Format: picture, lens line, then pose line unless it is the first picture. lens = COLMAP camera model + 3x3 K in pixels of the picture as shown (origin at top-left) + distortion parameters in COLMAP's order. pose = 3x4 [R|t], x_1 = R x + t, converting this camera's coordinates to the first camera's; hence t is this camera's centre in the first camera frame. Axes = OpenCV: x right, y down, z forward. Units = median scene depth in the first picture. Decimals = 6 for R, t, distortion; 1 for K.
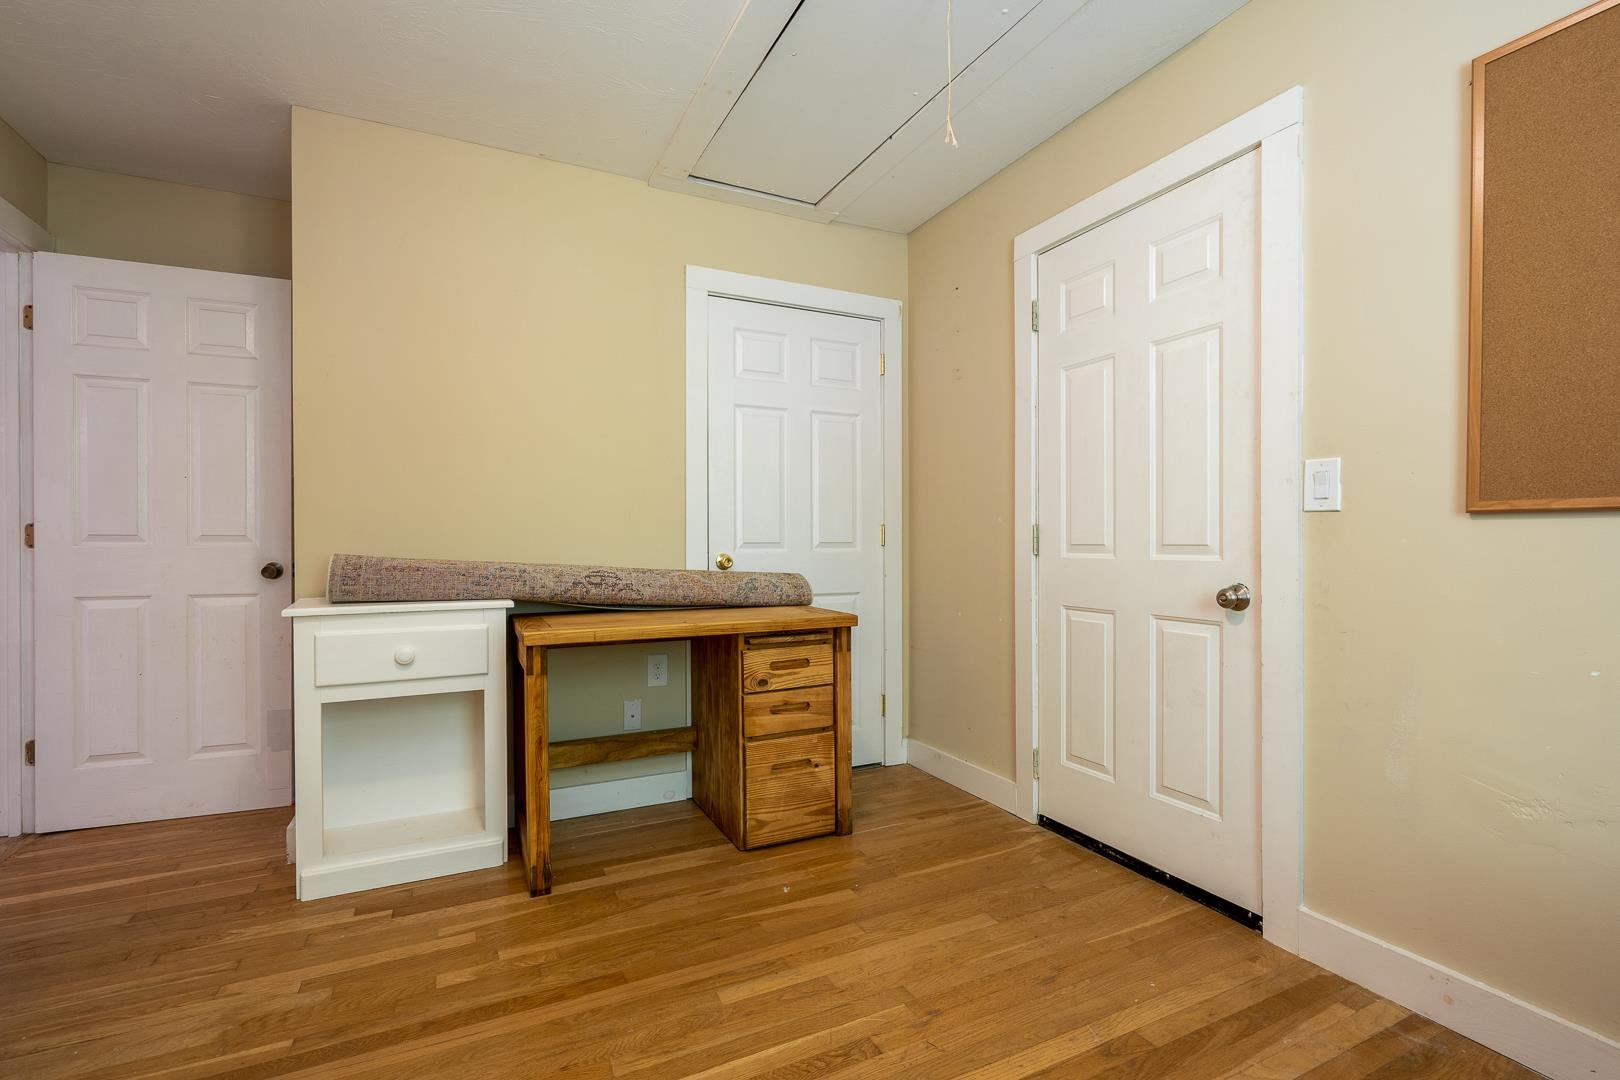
lens RADIAL K [[736.5, 0, 813.7], [0, 736.5, 548.6], [0, 0, 1]] dist [-0.002725, 0.000643]
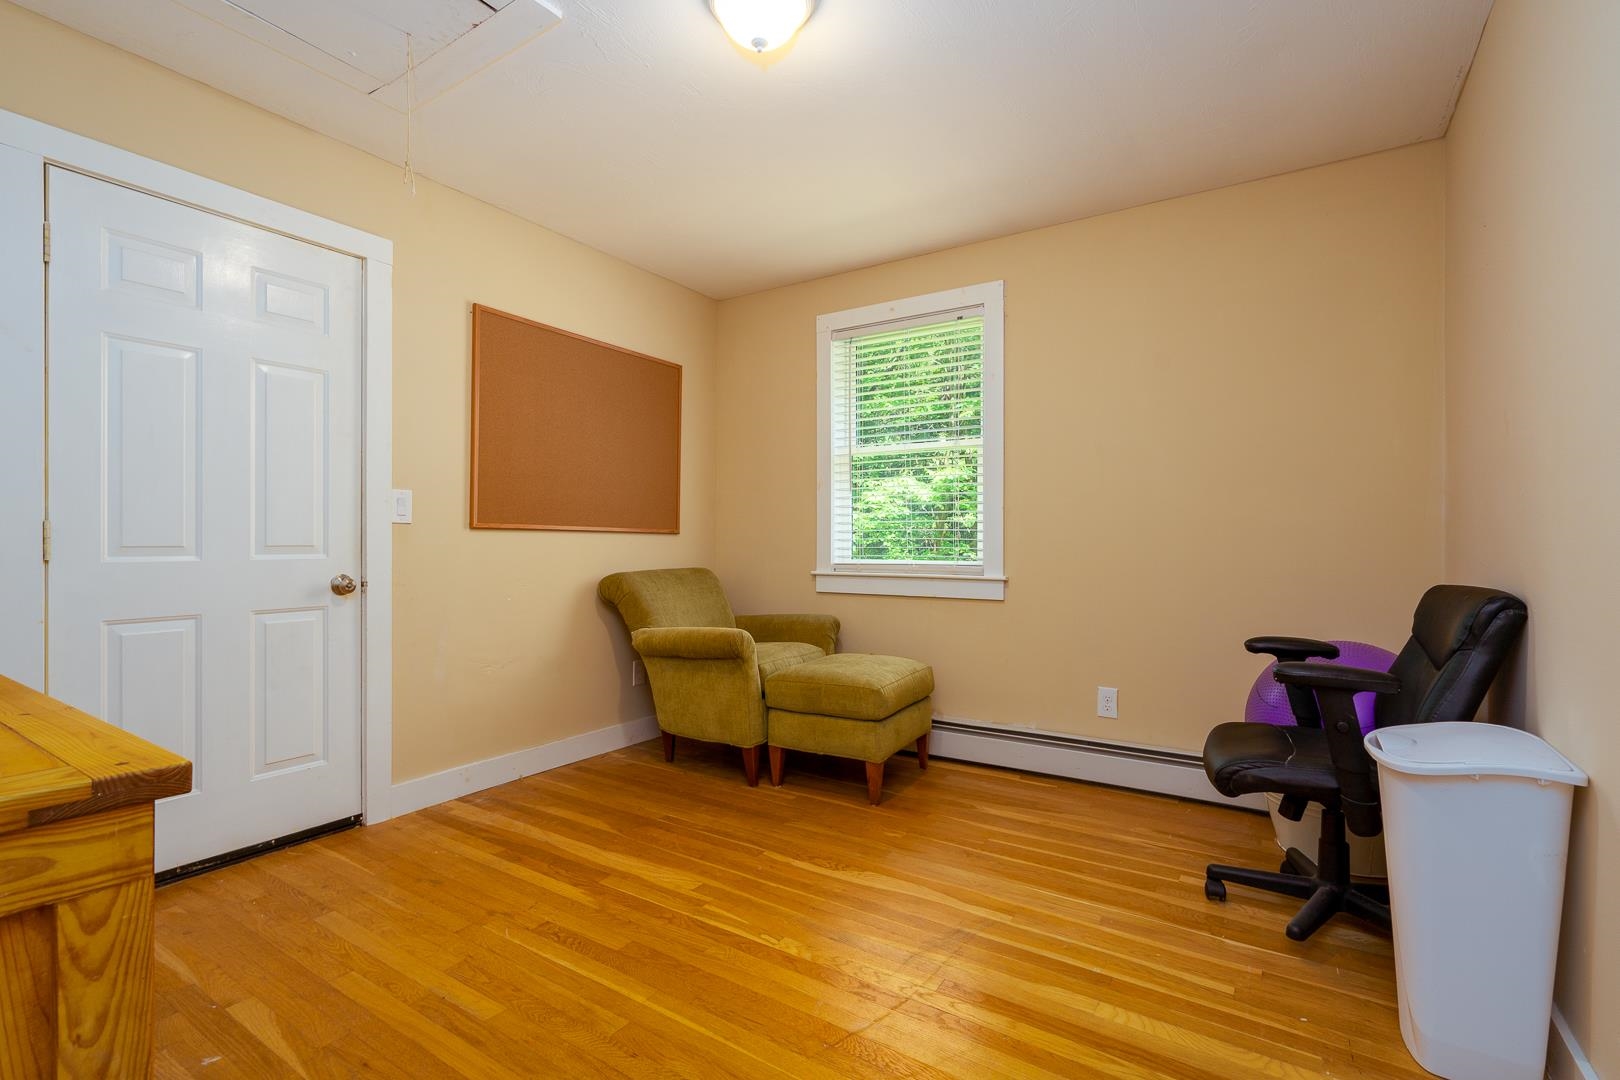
lens RADIAL K [[736.5, 0, 807.6], [0, 736.5, 538.1], [0, 0, 1]] dist [-0.002725, 0.000643]
pose [[-0.515651, 0.002663, 0.856794, -1.025291], [0.006887, 0.999976, 0.001037, -0.014174], [-0.856771, 0.006435, -0.515657, 1.000657]]
